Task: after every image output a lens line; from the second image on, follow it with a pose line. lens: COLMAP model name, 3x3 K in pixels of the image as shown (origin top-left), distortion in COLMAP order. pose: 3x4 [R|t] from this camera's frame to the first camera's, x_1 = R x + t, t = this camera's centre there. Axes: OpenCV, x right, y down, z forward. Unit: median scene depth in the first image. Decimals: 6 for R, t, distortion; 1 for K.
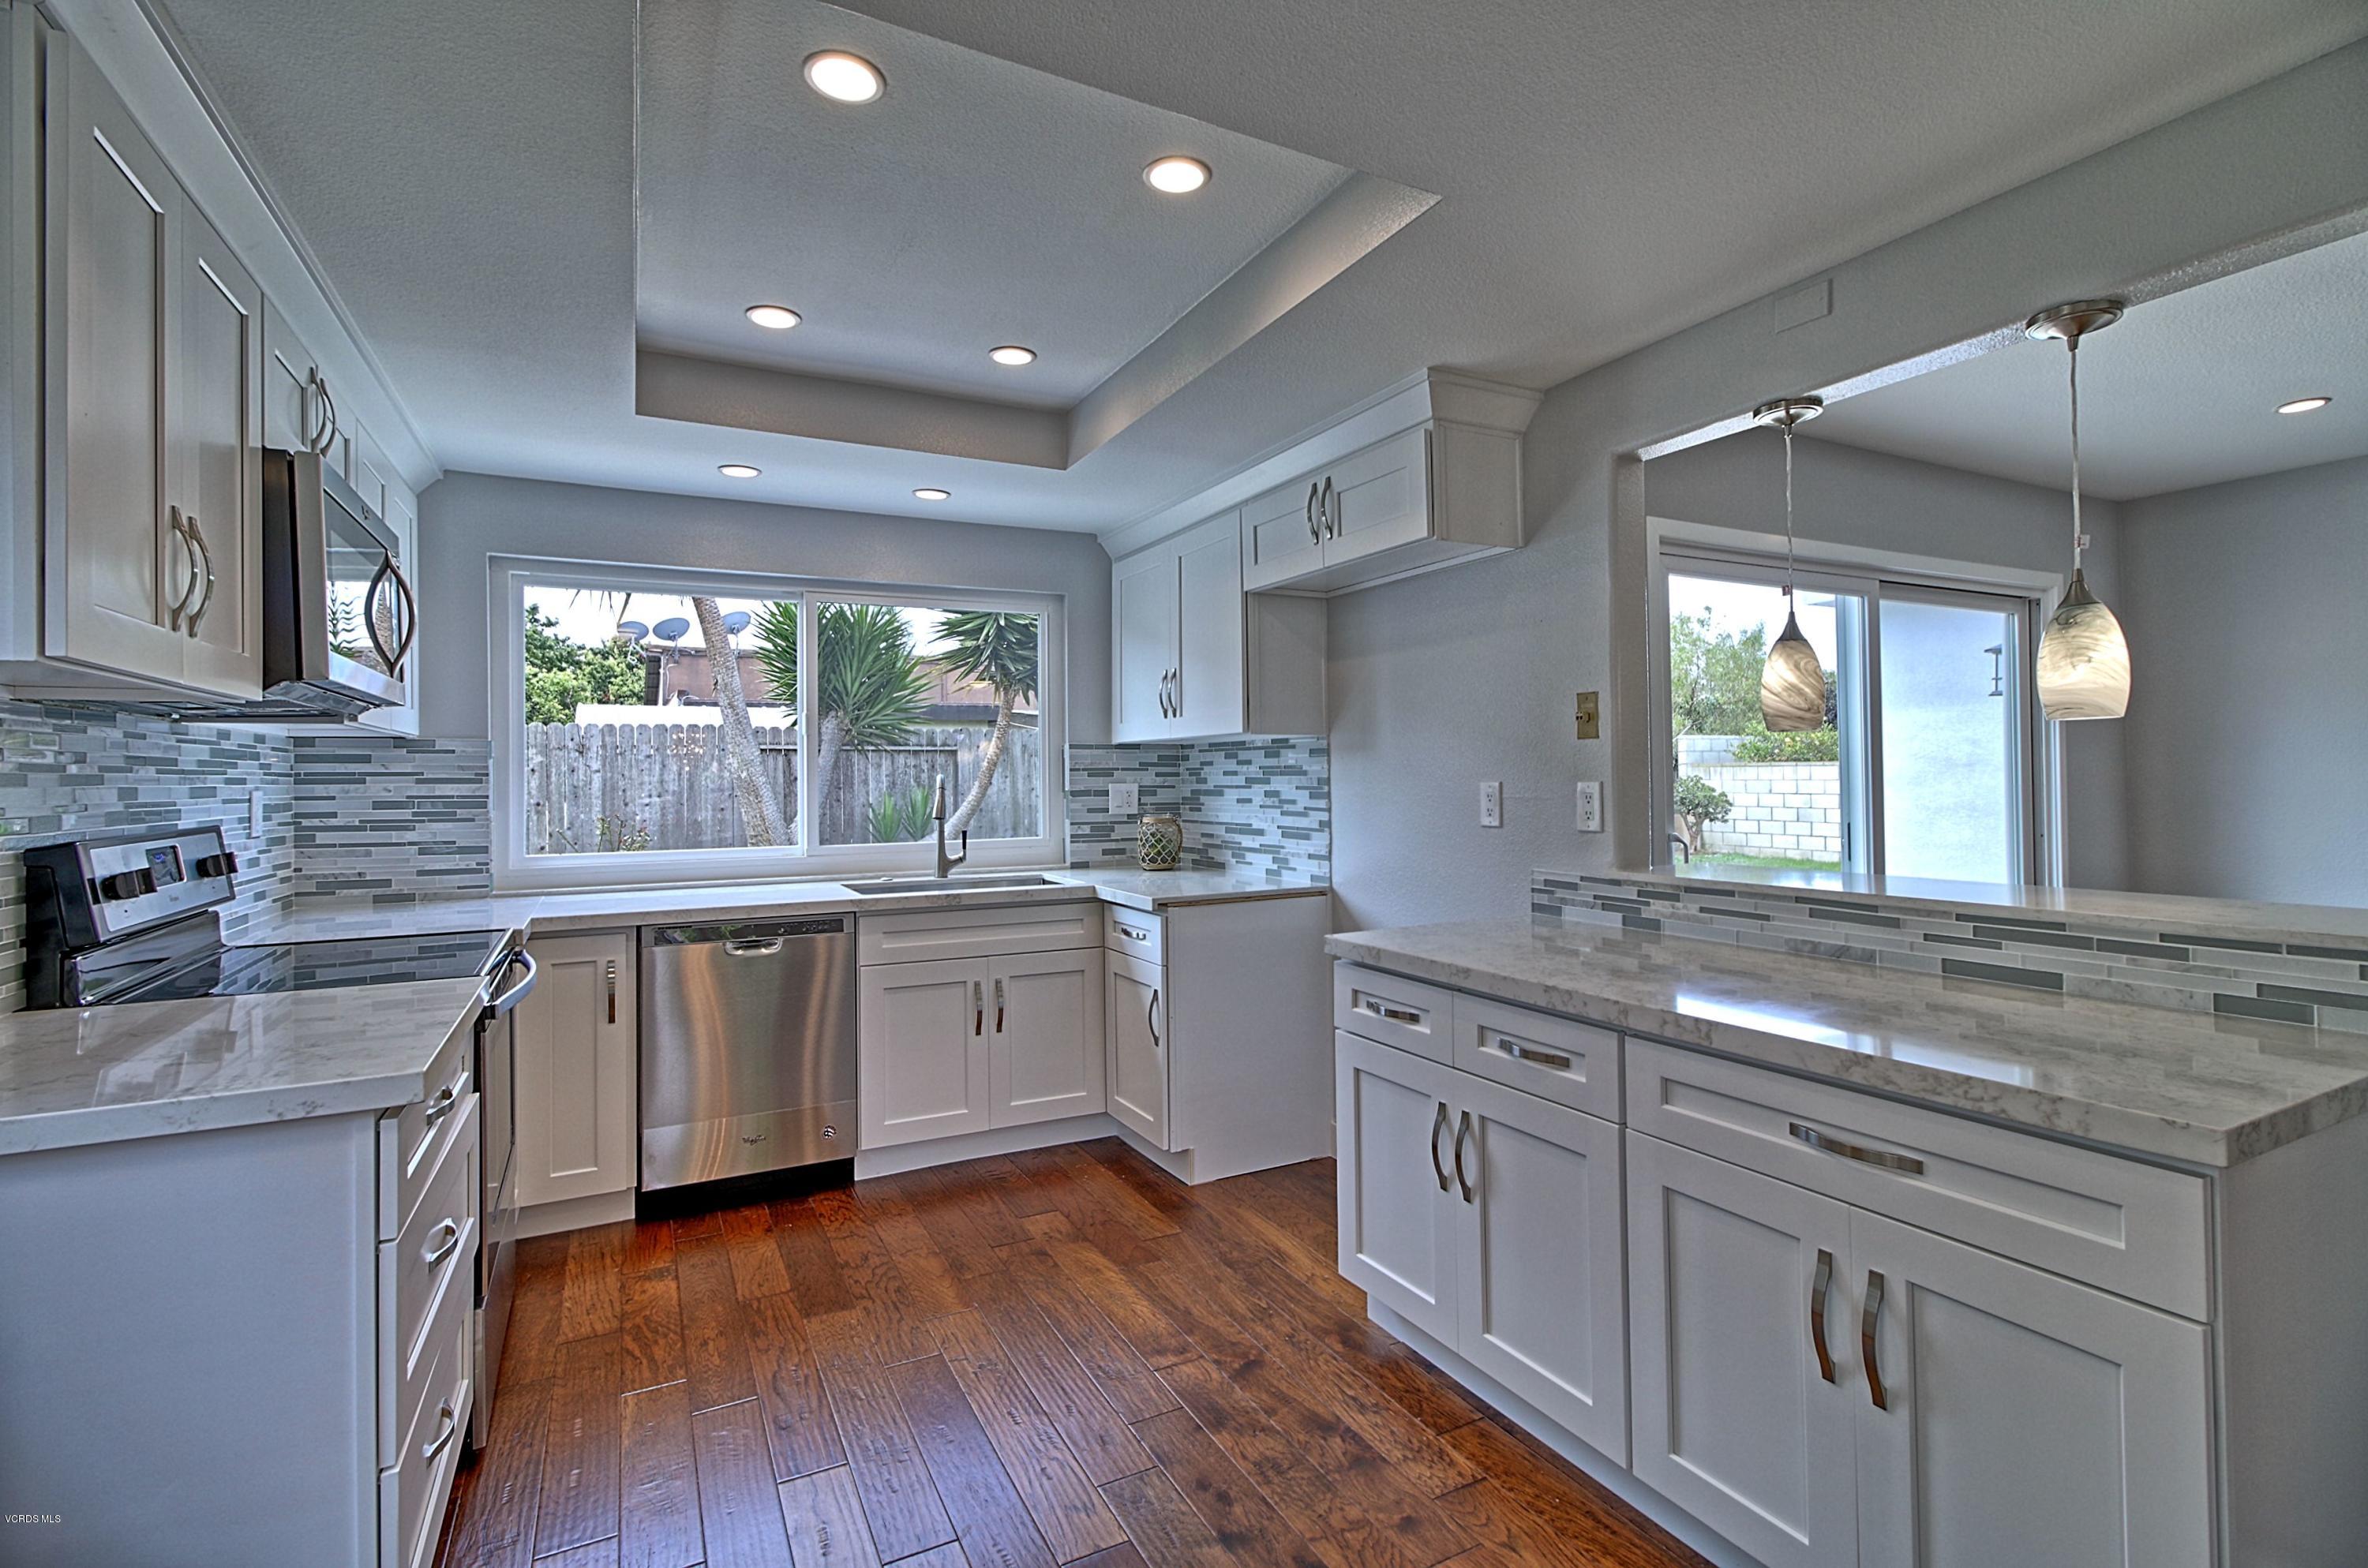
lens RADIAL K [[1100.0, 0, 1200.4], [0, 1100.0, 766.0], [0, 0, 1]] dist [-0.031144, 0.023116]
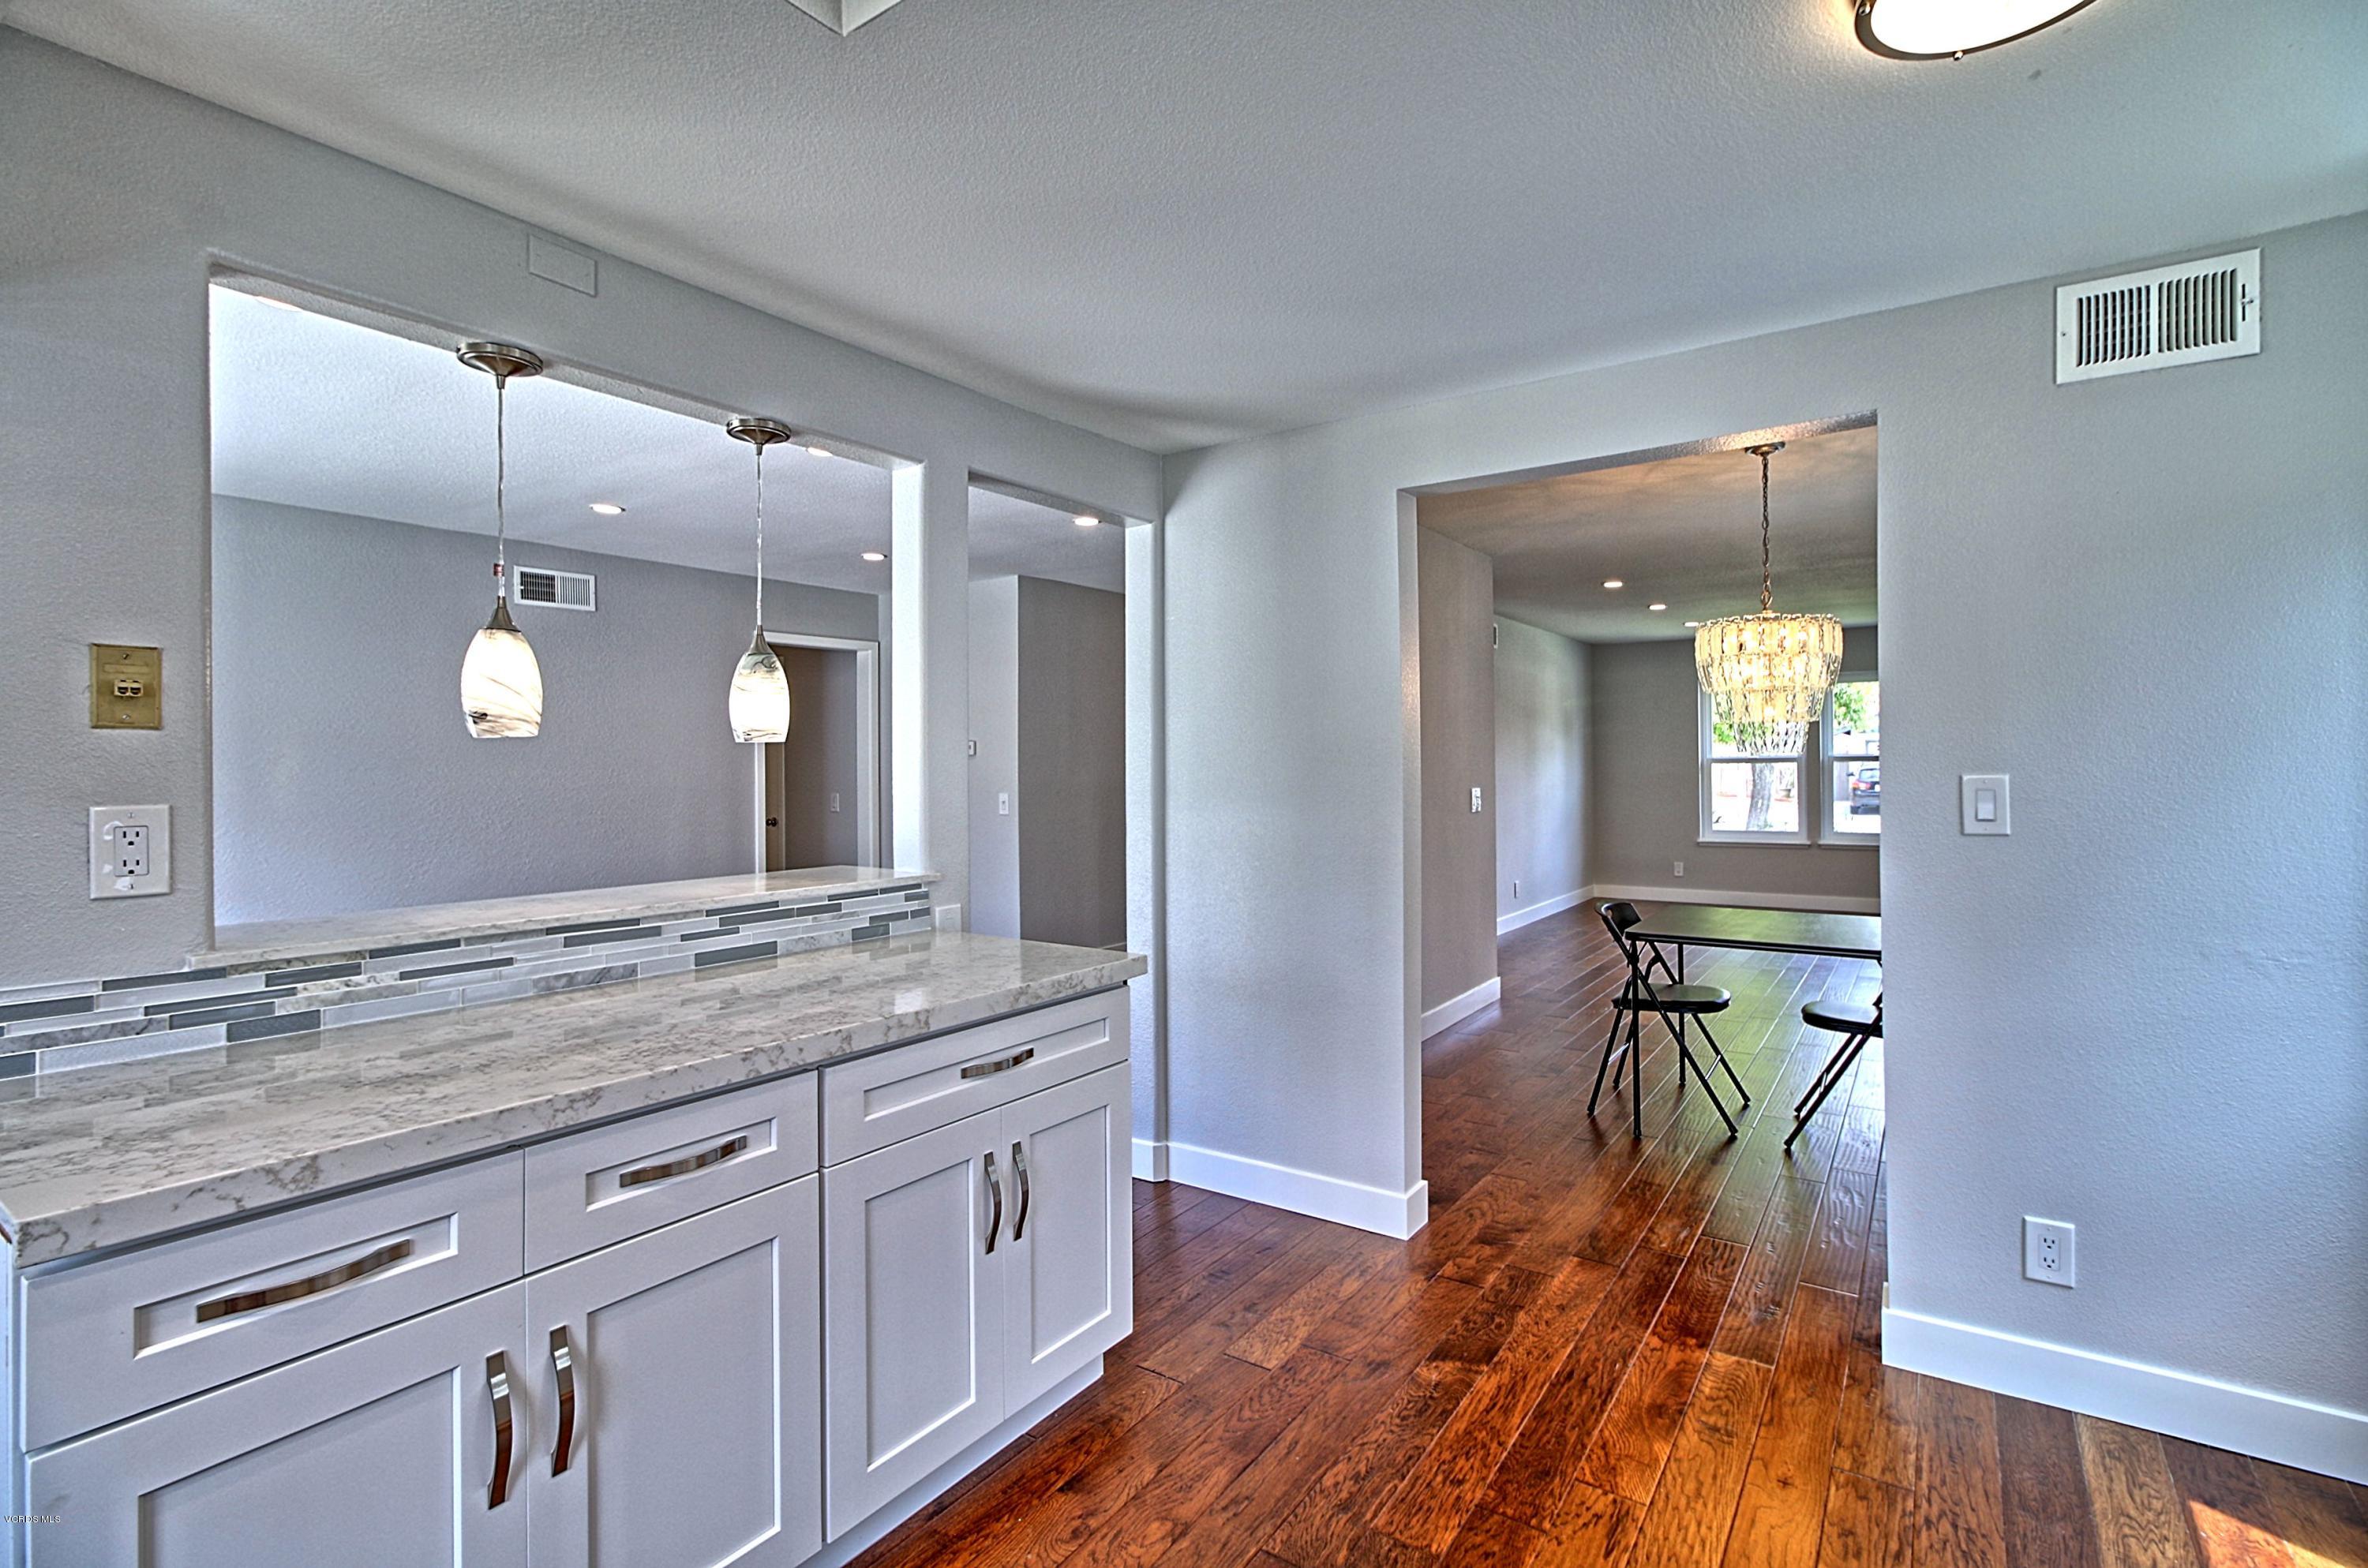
lens RADIAL K [[1088.4, 0, 1197.7], [0, 1088.4, 761.4], [0, 0, 1]] dist [-0.015589, 0.012372]
pose [[-0.467188, 0.022217, 0.883879, -0.354490], [0.006274, 0.999742, -0.021813, 0.006514], [-0.884136, -0.004645, -0.467207, 0.717431]]
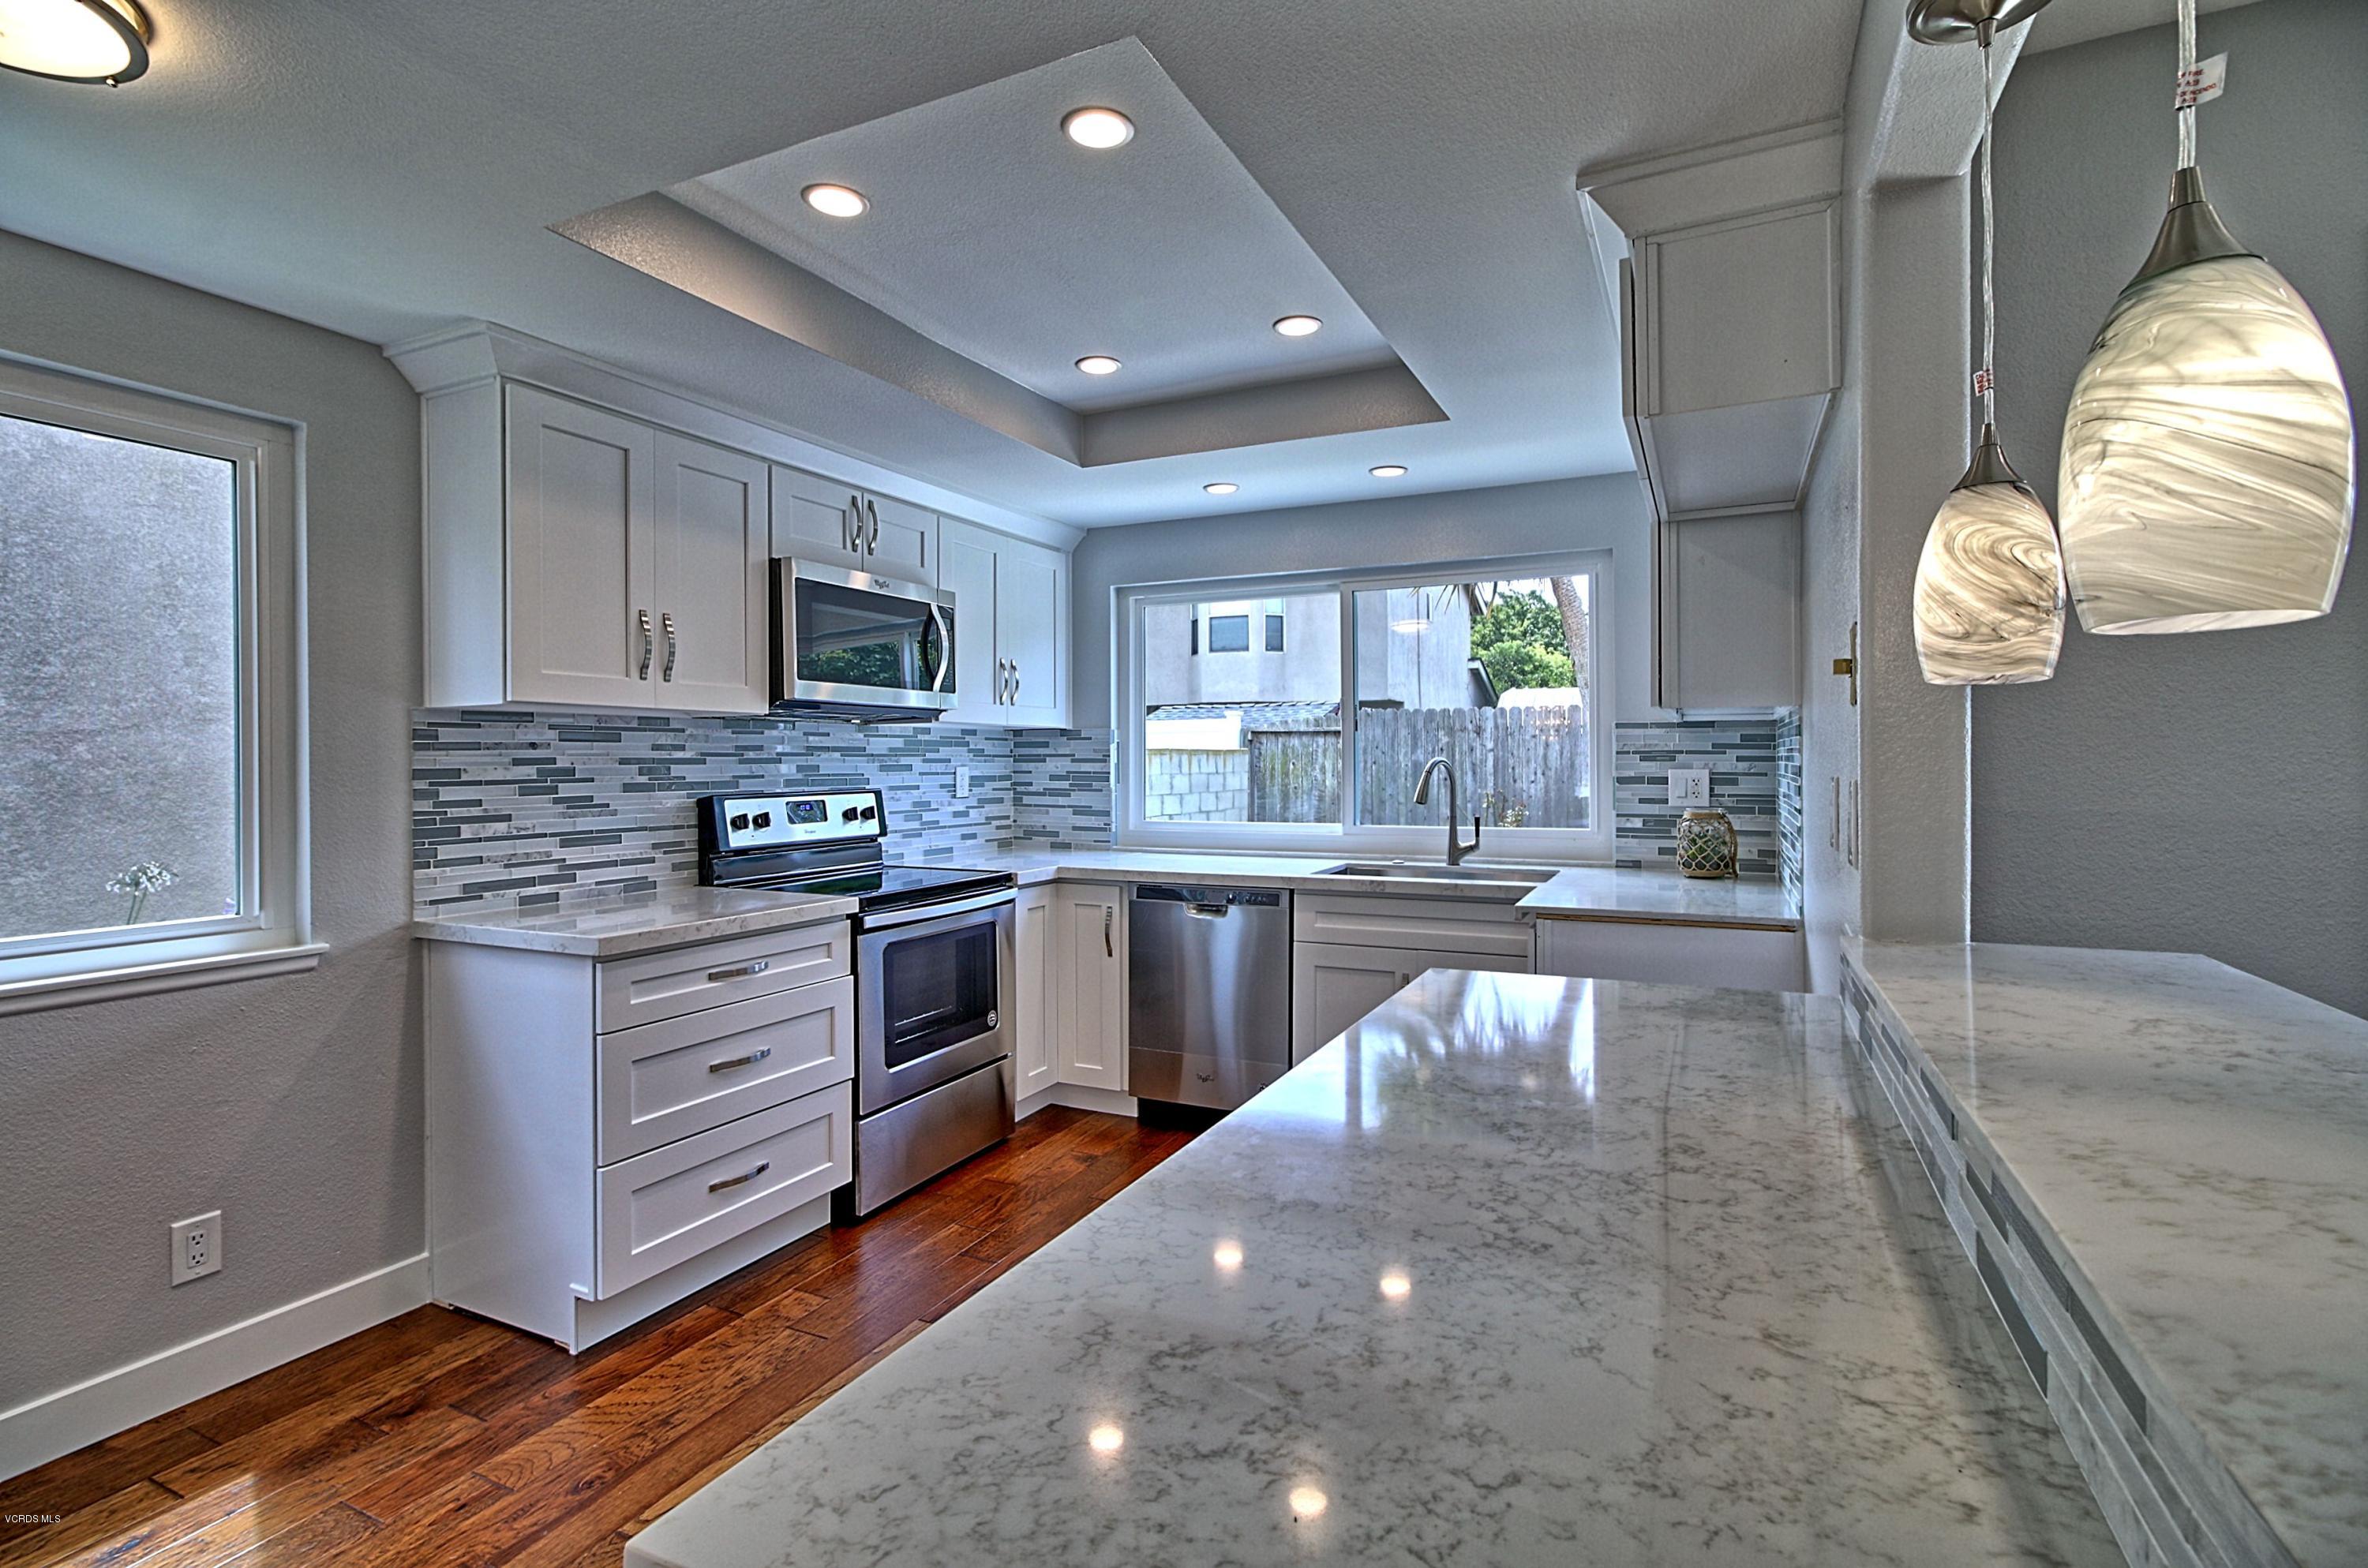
lens RADIAL K [[1097.7, 0, 1193.0], [0, 1097.7, 762.2], [0, 0, 1]] dist [-0.014819, 0.006978]
pose [[0.596392, 0.008736, -0.802646, 0.561761], [0.005499, 0.999873, 0.014968, -0.005130], [0.802675, -0.013341, 0.596268, 0.350487]]
